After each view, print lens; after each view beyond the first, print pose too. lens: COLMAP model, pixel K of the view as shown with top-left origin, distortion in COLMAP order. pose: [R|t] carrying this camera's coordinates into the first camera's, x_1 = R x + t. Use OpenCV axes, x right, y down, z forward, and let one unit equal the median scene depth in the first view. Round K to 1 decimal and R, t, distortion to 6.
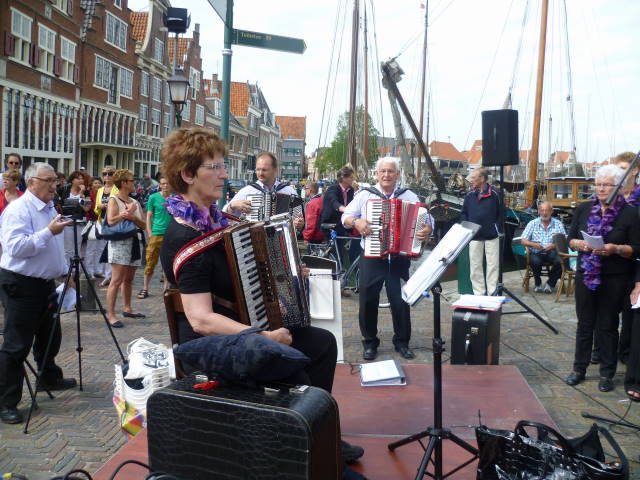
lens RADIAL K [[521.5, 0, 324.0], [0, 521.5, 249.1], [0, 0, 1]] dist [-0.073268, 0.005552]
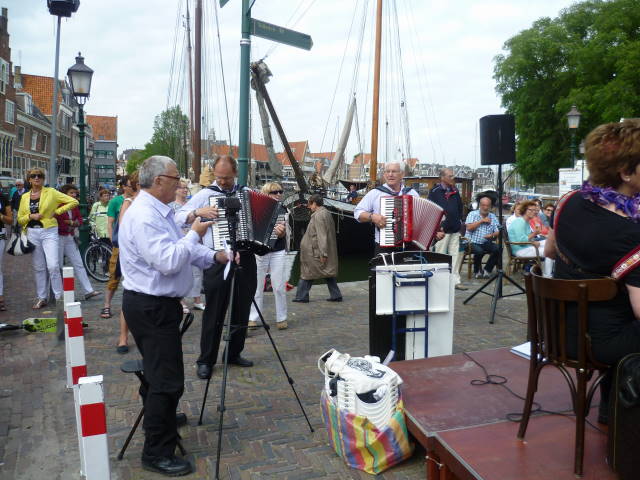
lens RADIAL K [[521.5, 0, 324.0], [0, 521.5, 249.1], [0, 0, 1]] dist [-0.073268, 0.005552]
pose [[0.935260, -0.056075, 0.349491, -0.121864], [0.057433, 0.998328, 0.006486, -0.002108], [-0.349271, 0.014007, 0.936917, 0.025055]]
